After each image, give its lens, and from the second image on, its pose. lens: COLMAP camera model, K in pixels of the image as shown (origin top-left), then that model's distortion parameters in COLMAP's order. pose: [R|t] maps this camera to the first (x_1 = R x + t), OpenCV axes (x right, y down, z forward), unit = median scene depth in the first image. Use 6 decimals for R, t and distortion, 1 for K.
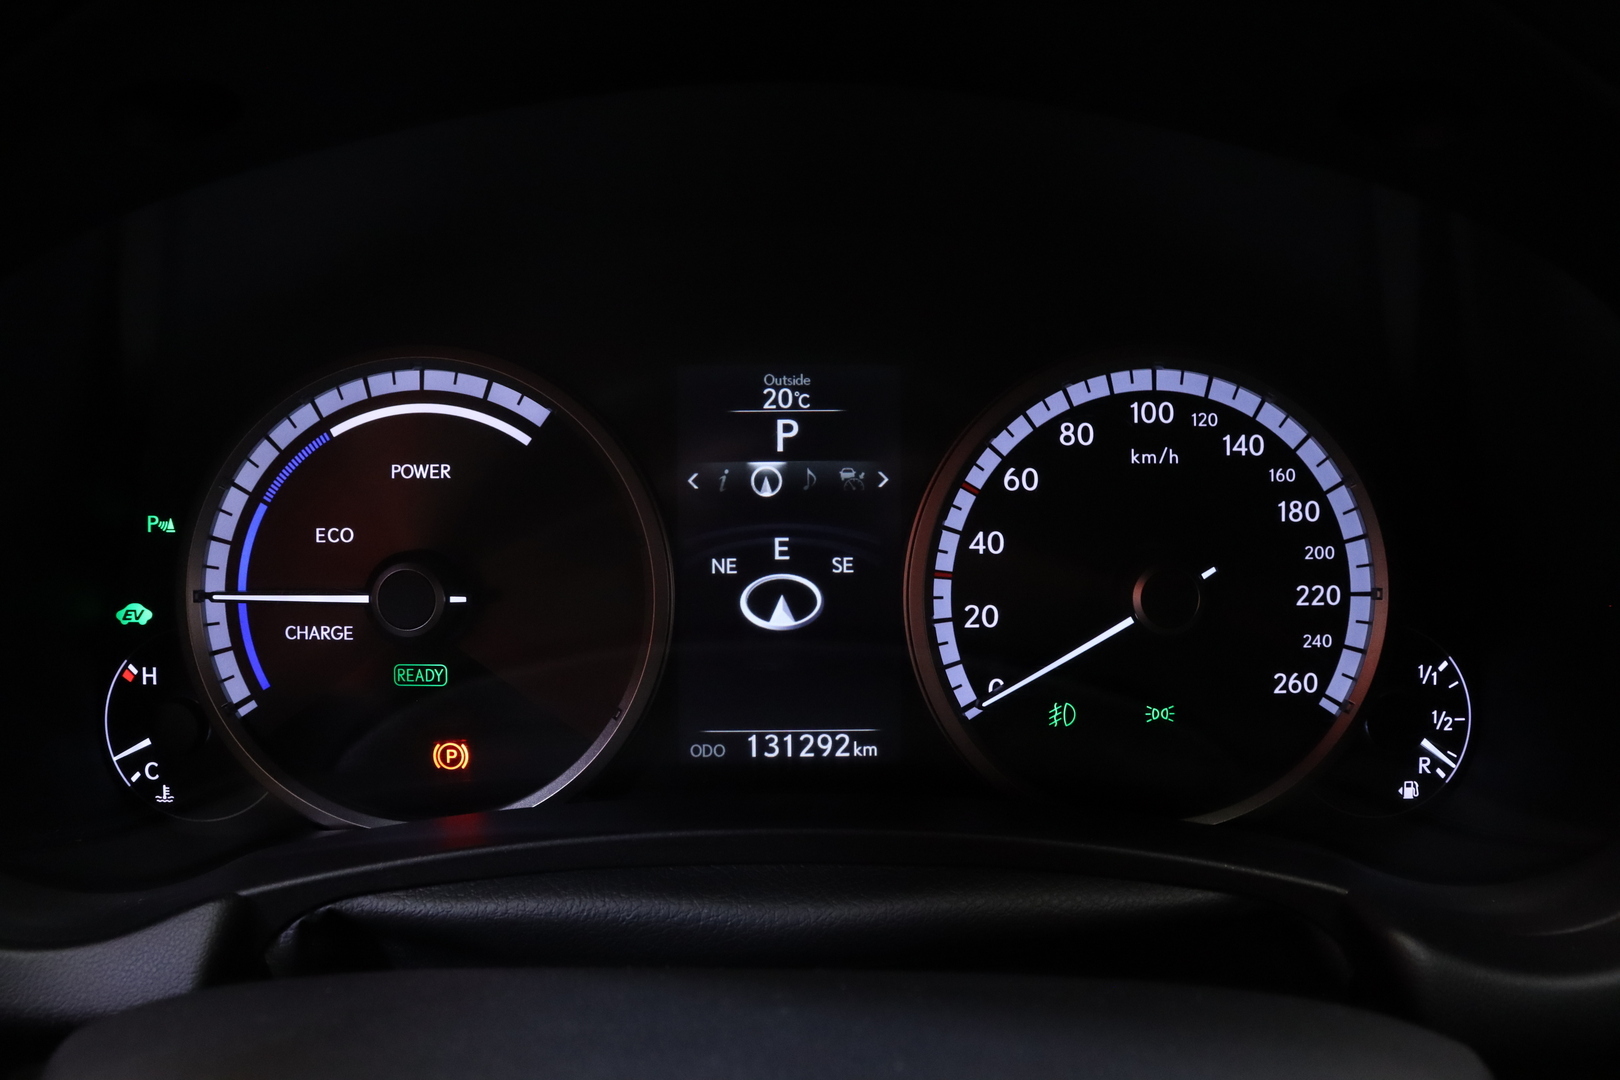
lens RADIAL K [[1309.4, 0, 804.2], [0, 1309.4, 534.8], [0, 0, 1]] dist [-0.178195, 0.138138]
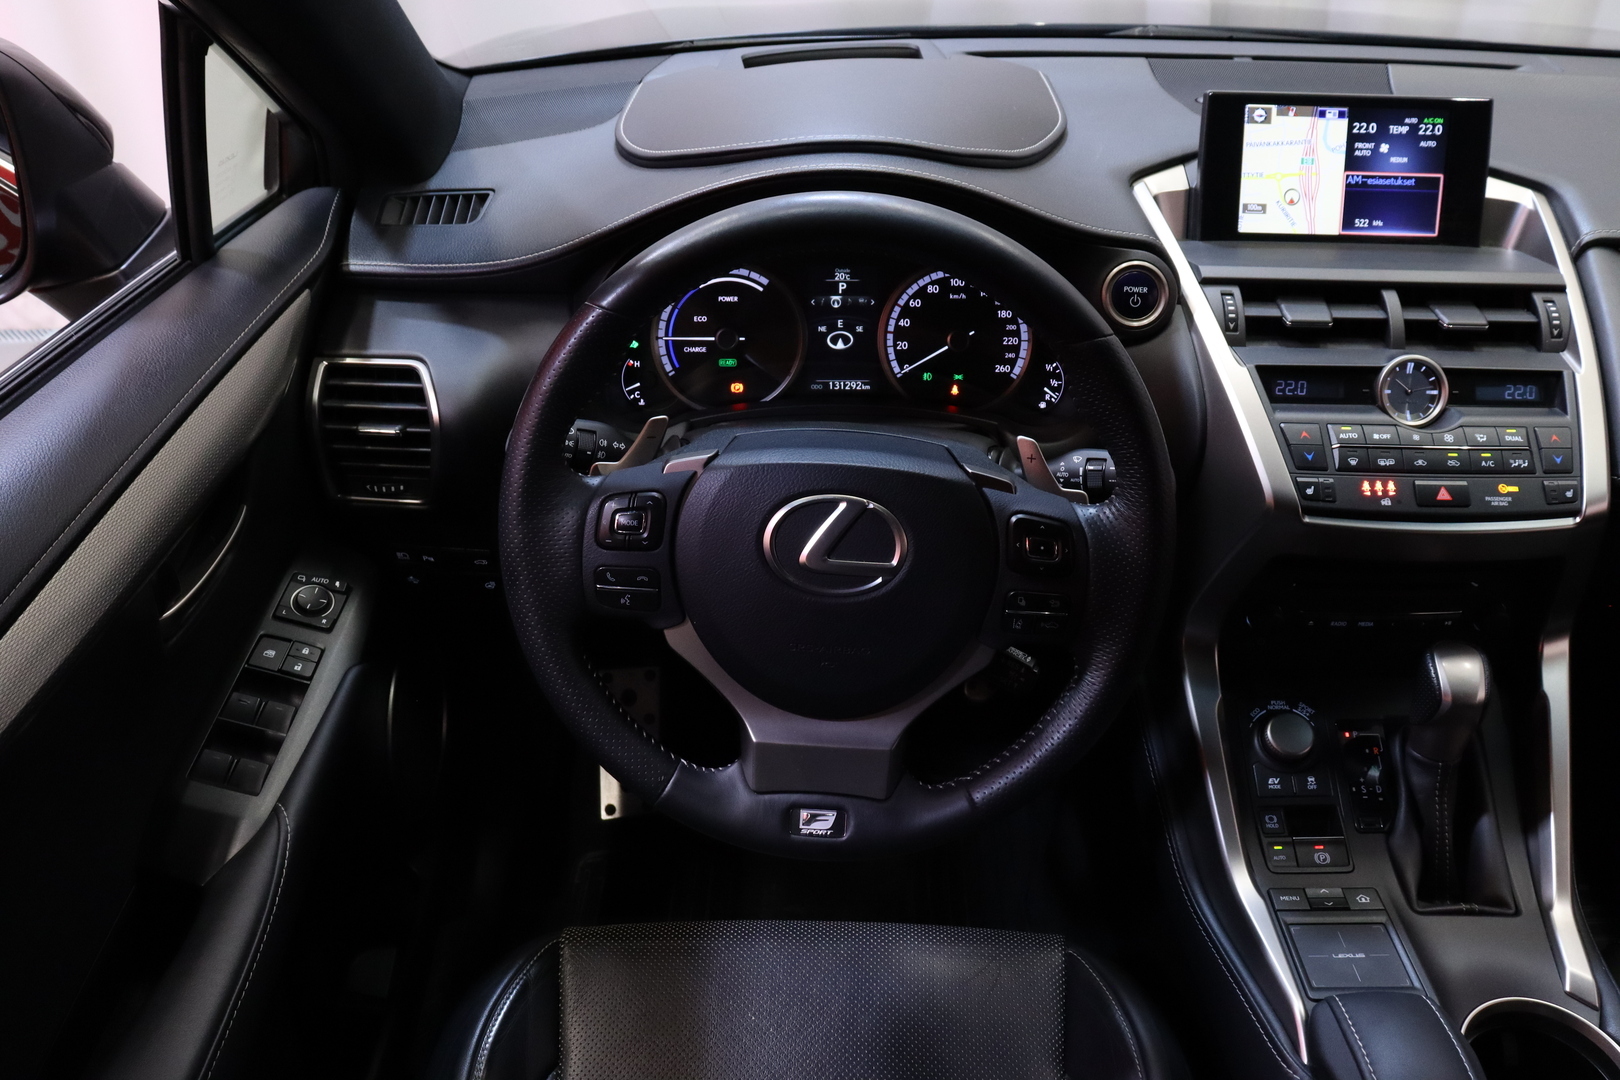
lens RADIAL K [[1309.4, 0, 805.9], [0, 1309.4, 536.0], [0, 0, 1]] dist [-0.178195, 0.138138]
pose [[0.999281, 0.013314, -0.035494, 0.018698], [-0.006536, 0.982783, 0.184651, -0.068219], [0.037341, -0.184286, 0.982163, -2.266314]]
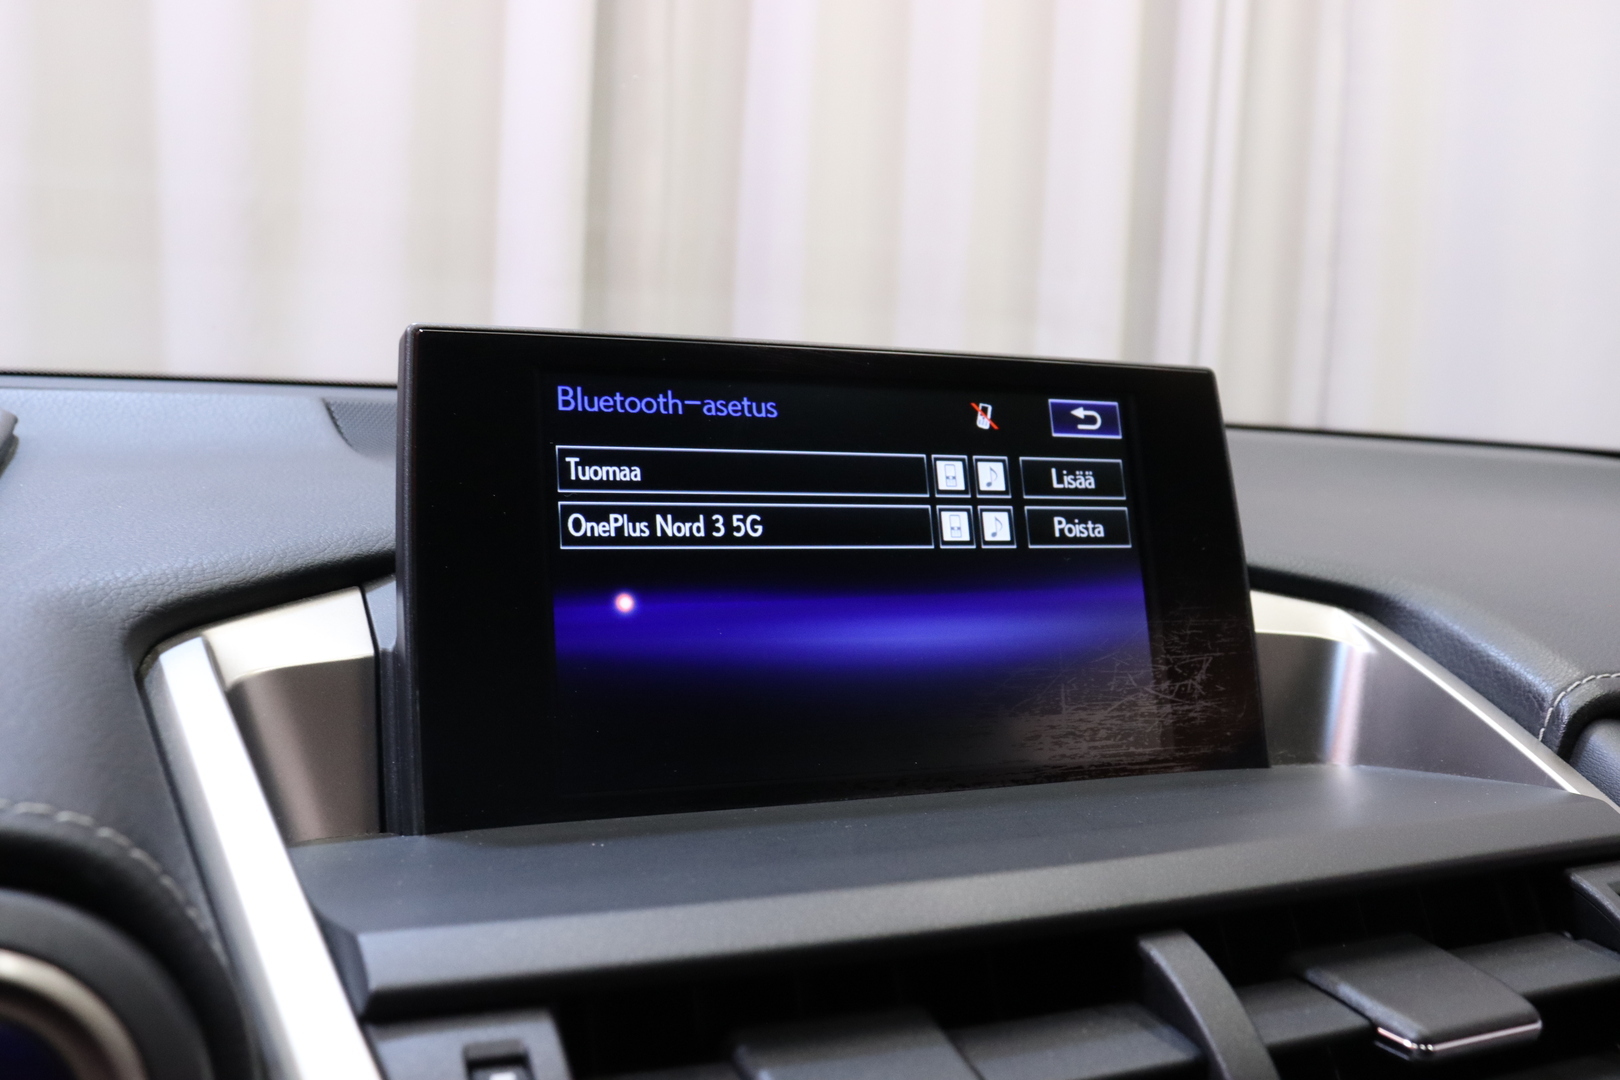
lens RADIAL K [[1502.6, 0, 820.5], [0, 1502.6, 539.6], [0, 0, 1]] dist [-0.087005, 0.000000]
pose [[0.922249, 0.000088, 0.386595, 0.741607], [0.103385, 0.963523, -0.246851, -0.125884], [-0.372515, 0.267627, 0.888599, 0.008009]]
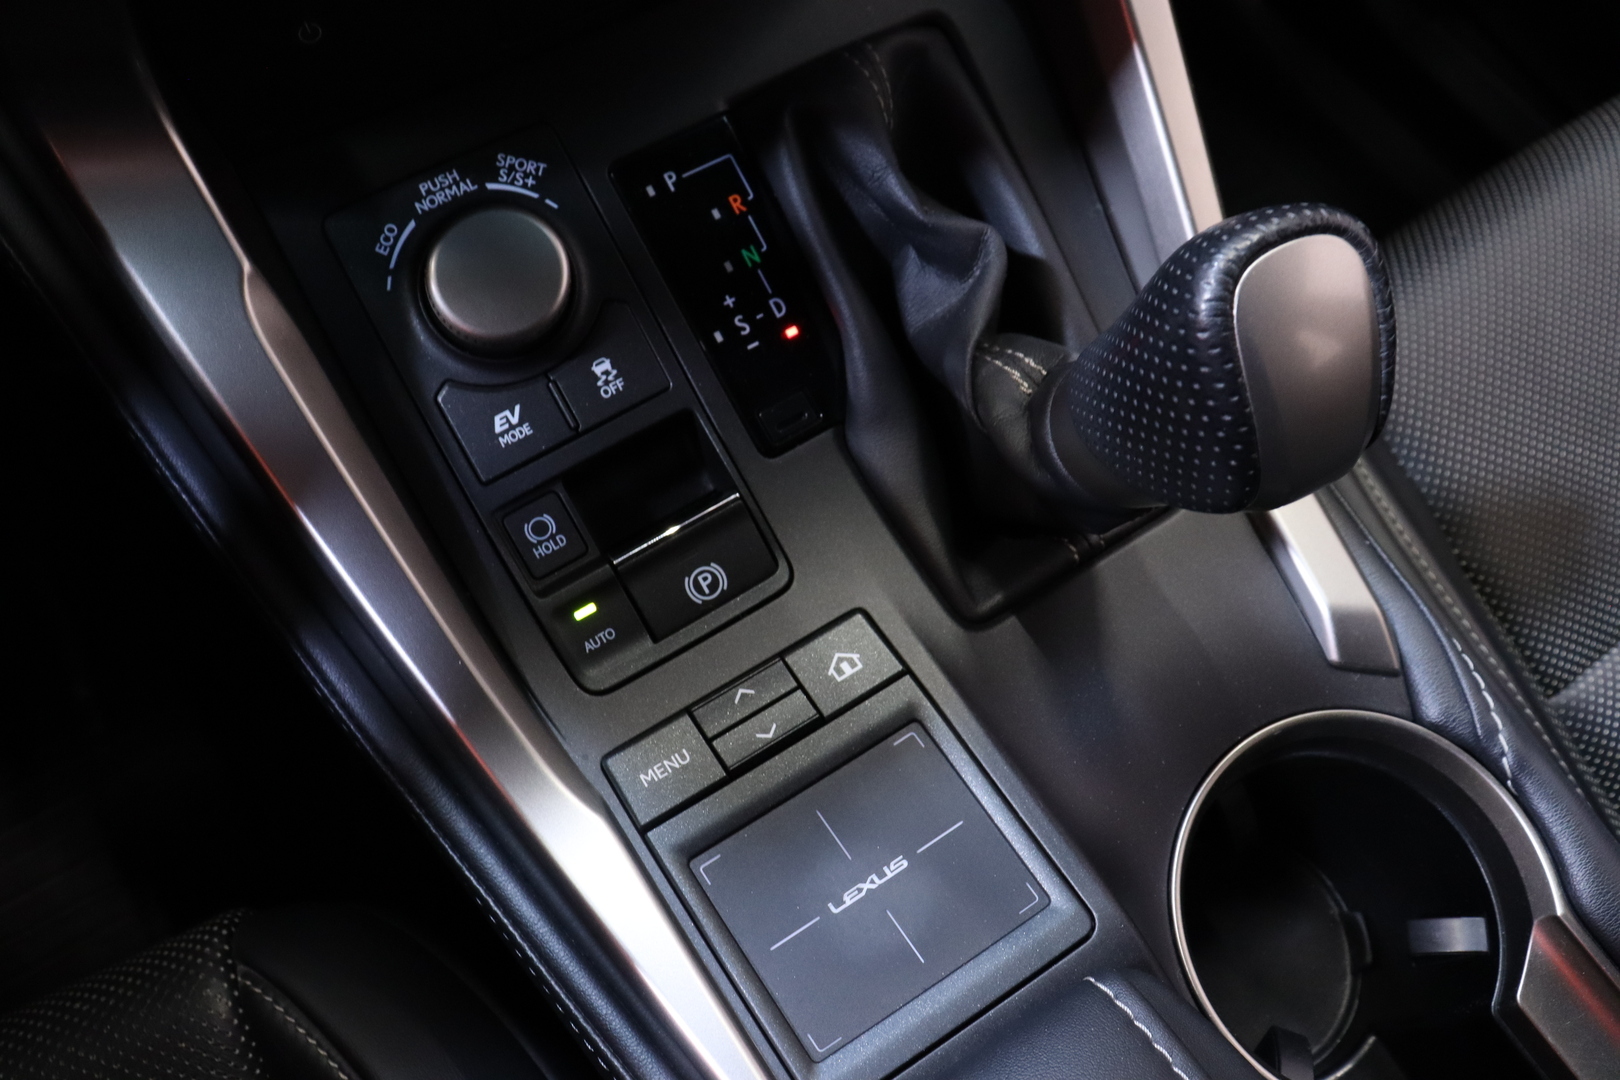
lens RADIAL K [[1309.4, 0, 808.5], [0, 1309.4, 536.0], [0, 0, 1]] dist [-0.178195, 0.138138]
pose [[0.846022, -0.464033, 0.262524, 0.877244], [0.162199, 0.693084, 0.702372, 0.388926], [-0.507875, -0.551642, 0.661630, -0.332987]]
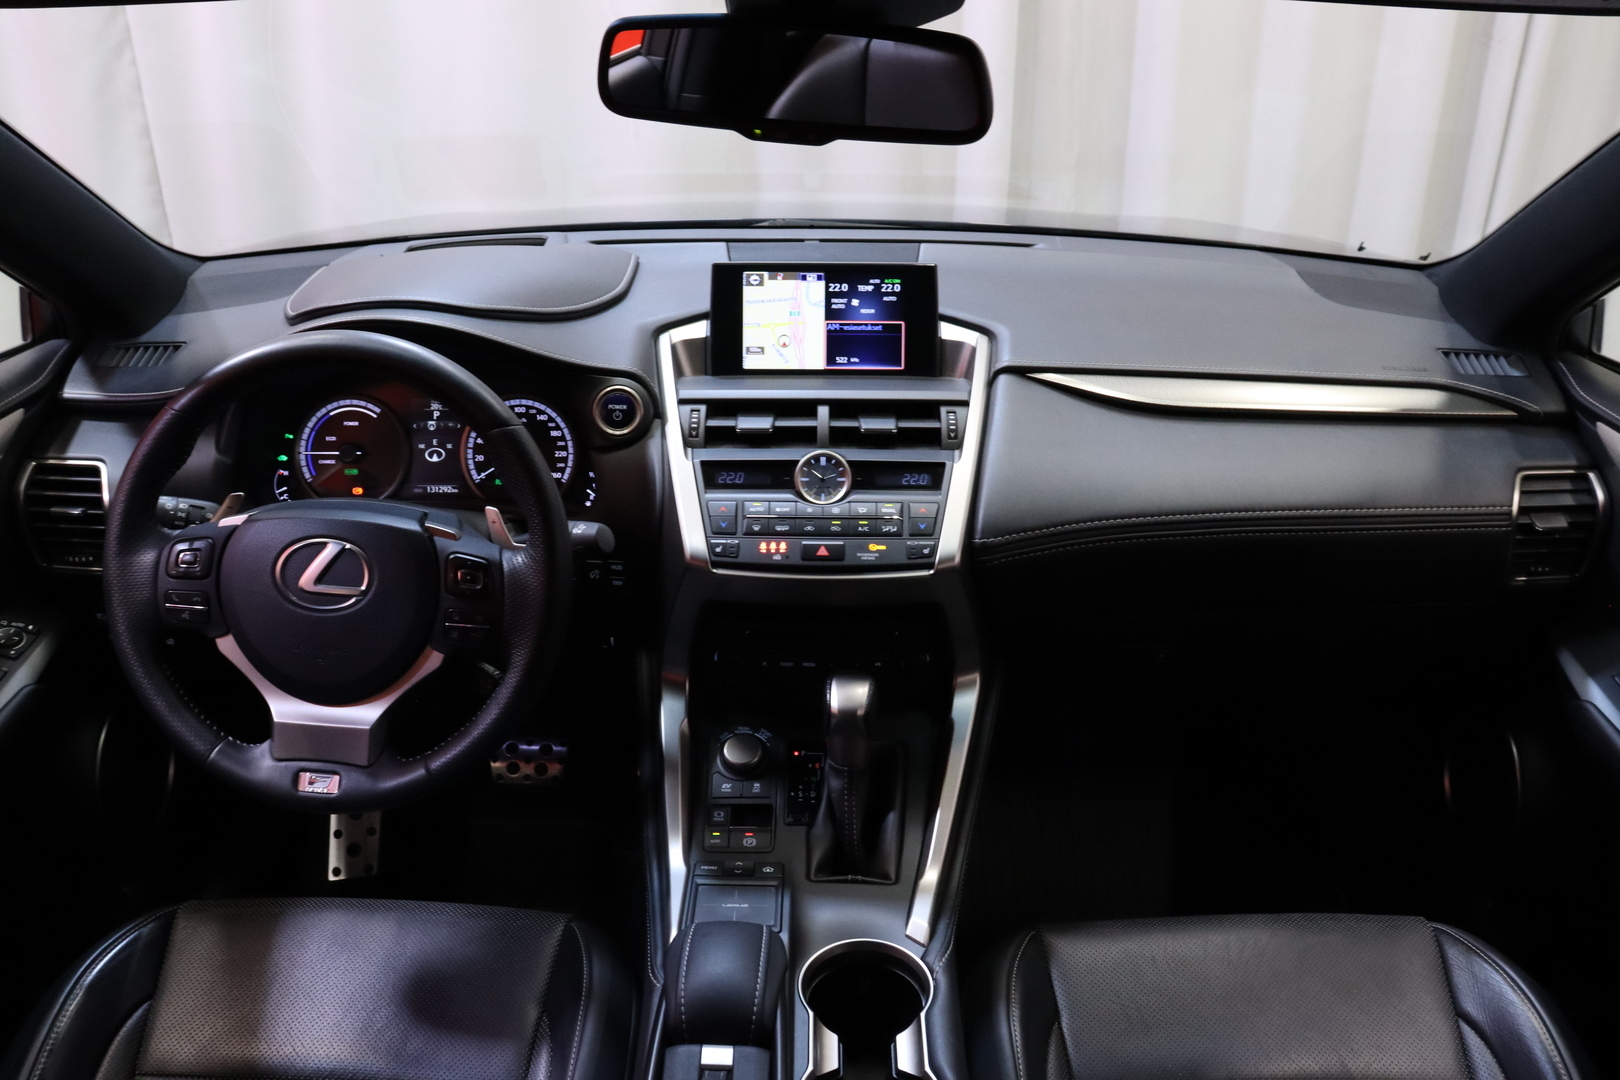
lens RADIAL K [[1309.4, 0, 812.5], [0, 1309.4, 537.3], [0, 0, 1]] dist [-0.178195, 0.138138]
pose [[0.999792, 0.010370, -0.017542, 1.292895], [-0.009766, 0.999367, 0.034219, 0.165190], [0.017886, -0.034040, 0.999260, -3.182480]]
